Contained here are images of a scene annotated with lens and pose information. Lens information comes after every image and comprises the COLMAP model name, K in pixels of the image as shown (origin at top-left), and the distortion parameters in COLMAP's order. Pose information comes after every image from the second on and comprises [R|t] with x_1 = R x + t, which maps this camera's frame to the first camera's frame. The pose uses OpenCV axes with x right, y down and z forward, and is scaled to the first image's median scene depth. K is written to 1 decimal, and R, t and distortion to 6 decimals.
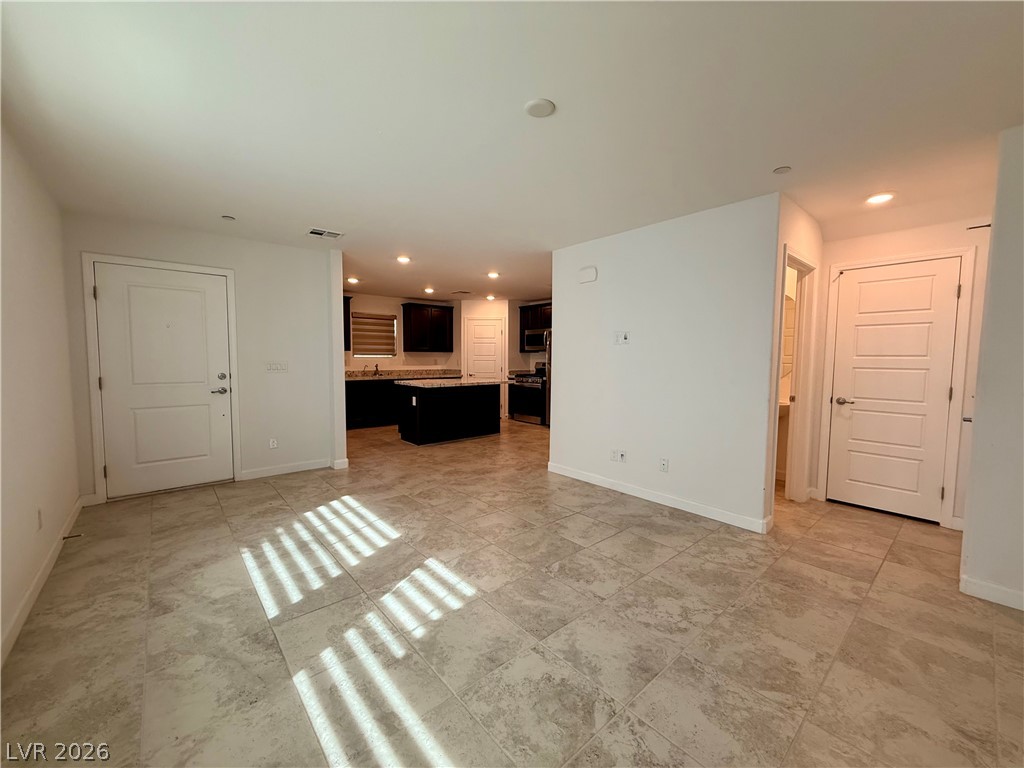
lens RADIAL K [[411.7, 0, 517.9], [0, 411.7, 384.6], [0, 0, 1]] dist [-0.000846, -0.000029]
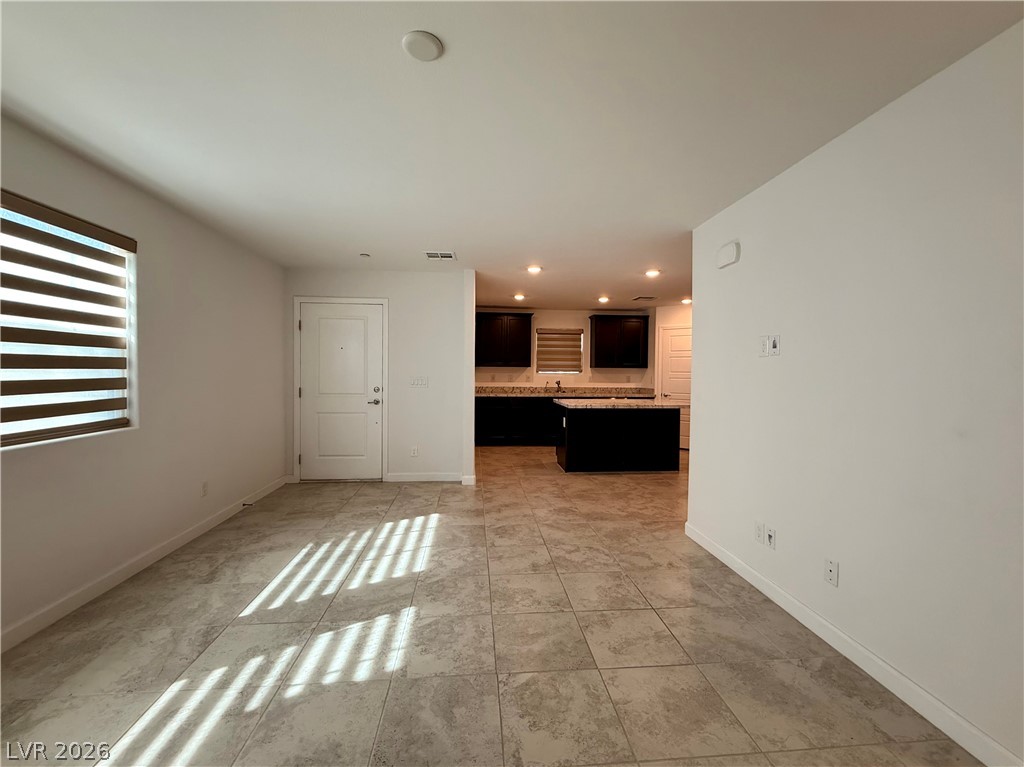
lens RADIAL K [[430.4, 0, 509.7], [0, 430.4, 380.7], [0, 0, 1]] dist [0.000240, -0.000009]
pose [[0.805184, 0.015405, -0.592824, 0.339748], [-0.044132, 0.998447, -0.033995, -0.022135], [0.591380, 0.053535, 0.804614, 0.260067]]
